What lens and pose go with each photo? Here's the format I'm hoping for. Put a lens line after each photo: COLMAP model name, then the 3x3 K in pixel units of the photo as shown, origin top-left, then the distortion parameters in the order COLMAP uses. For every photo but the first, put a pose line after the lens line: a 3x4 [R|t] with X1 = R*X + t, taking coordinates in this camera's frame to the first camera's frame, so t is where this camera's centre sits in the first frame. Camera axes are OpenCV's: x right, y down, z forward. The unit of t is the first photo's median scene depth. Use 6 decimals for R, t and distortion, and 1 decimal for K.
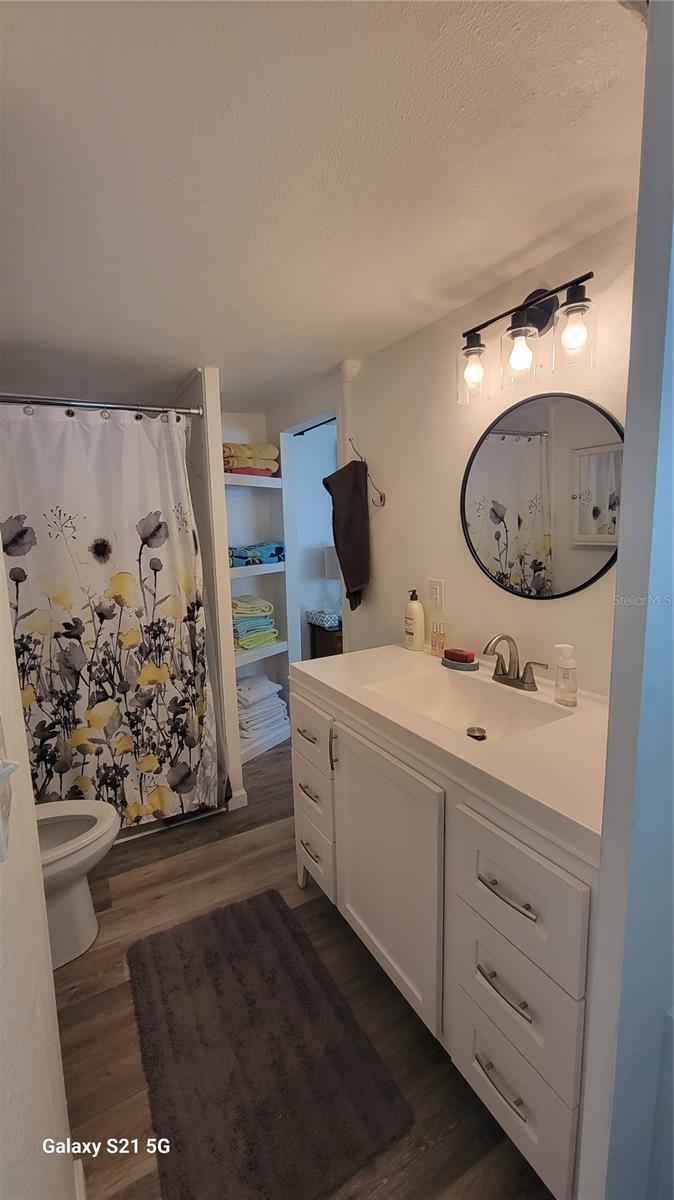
lens RADIAL K [[492.0, 0, 337.2], [0, 492.0, 599.2], [0, 0, 1]] dist [0.002117, 0.000295]
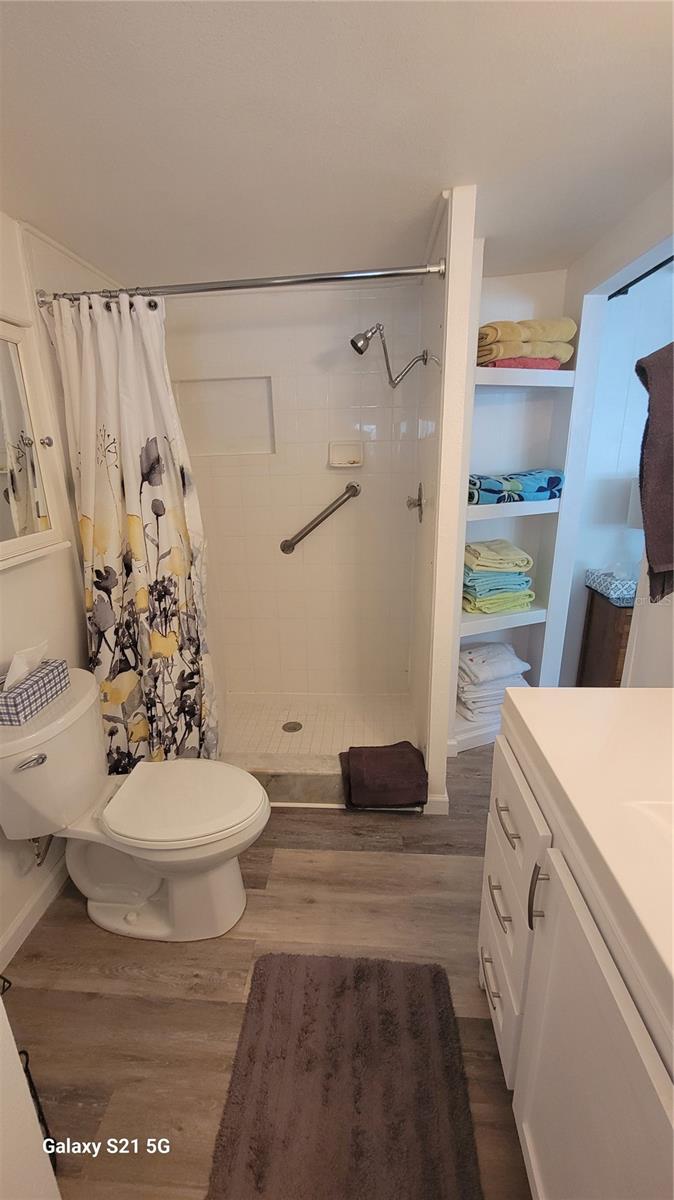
lens RADIAL K [[492.0, 0, 330.2], [0, 492.0, 597.9], [0, 0, 1]] dist [0.002117, 0.000295]
pose [[0.829994, 0.169607, -0.531361, 0.019794], [-0.080721, 0.979143, 0.186449, -0.050459], [0.551901, -0.111860, 0.826373, 0.272040]]
